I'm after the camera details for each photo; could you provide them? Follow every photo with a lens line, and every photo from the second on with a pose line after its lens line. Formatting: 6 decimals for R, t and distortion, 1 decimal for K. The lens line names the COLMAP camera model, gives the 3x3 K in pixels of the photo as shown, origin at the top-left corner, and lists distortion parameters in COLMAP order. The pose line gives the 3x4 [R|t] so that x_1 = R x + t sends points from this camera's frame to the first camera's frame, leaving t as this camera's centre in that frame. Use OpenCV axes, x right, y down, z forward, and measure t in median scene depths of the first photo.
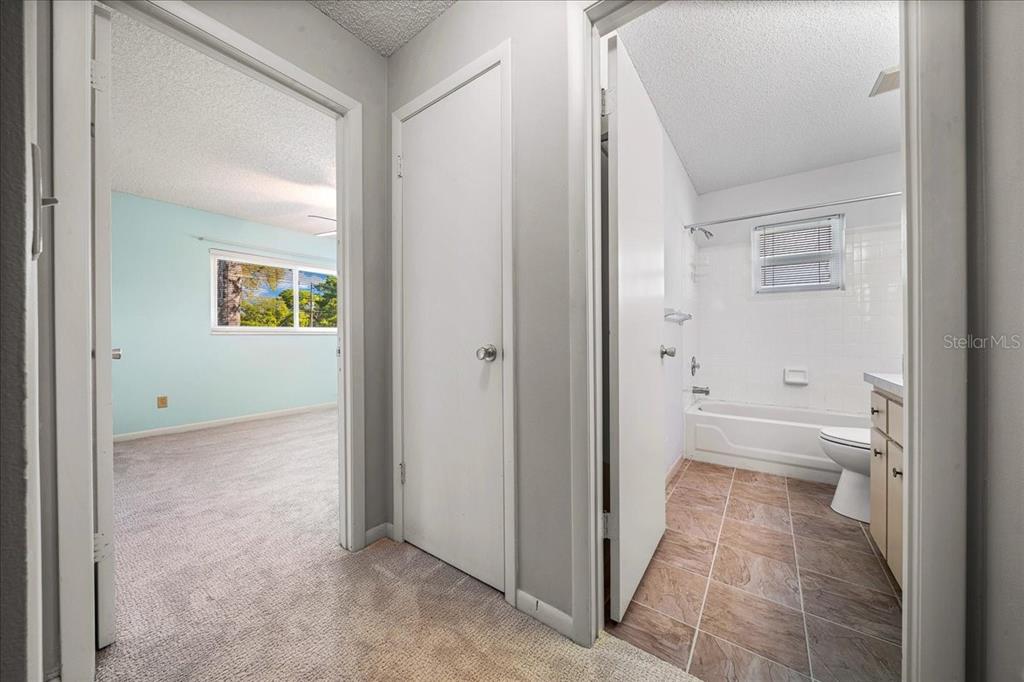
lens RADIAL K [[345.9, 0, 514.5], [0, 345.9, 339.9], [0, 0, 1]] dist [-0.000701, 0.000354]
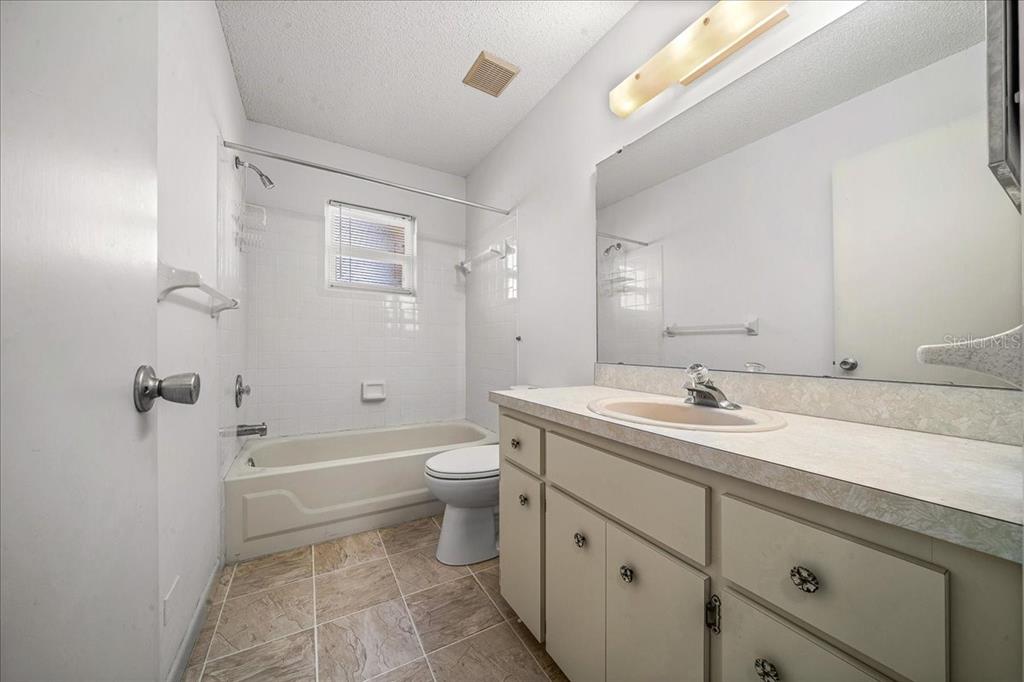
lens RADIAL K [[349.3, 0, 513.3], [0, 349.3, 349.9], [0, 0, 1]] dist [-0.006830, 0.000027]
pose [[0.395794, 0.000678, 0.918339, 0.205633], [-0.007778, 0.999966, 0.002614, -0.001040], [-0.918306, -0.008177, 0.395786, 0.438177]]
